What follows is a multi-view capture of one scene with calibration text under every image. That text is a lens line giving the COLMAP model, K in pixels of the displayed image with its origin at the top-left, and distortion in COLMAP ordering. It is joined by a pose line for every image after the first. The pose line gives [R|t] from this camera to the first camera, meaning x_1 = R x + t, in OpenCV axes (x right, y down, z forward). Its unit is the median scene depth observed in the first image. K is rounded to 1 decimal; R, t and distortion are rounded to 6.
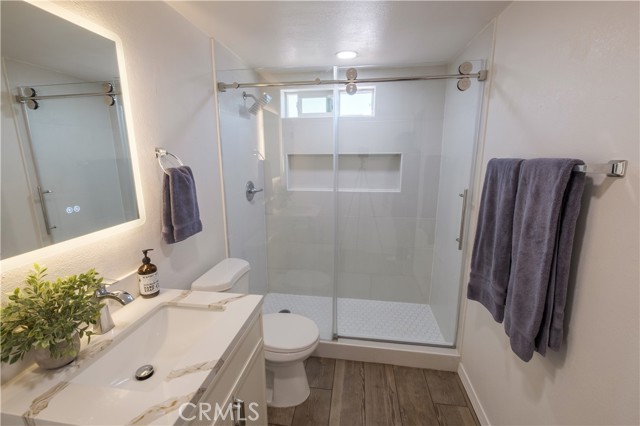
lens RADIAL K [[279.7, 0, 314.0], [0, 279.7, 208.4], [0, 0, 1]] dist [-0.002079, 0.000113]
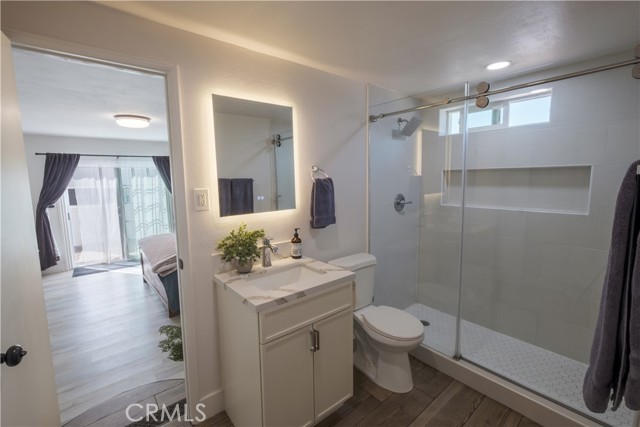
lens RADIAL K [[279.7, 0, 314.0], [0, 279.7, 208.9], [0, 0, 1]] dist [-0.002079, 0.000113]
pose [[0.742733, 0.068390, -0.666086, 0.363292], [-0.115052, 0.993010, -0.026335, 0.045156], [0.659629, 0.096194, 0.745410, -0.100620]]
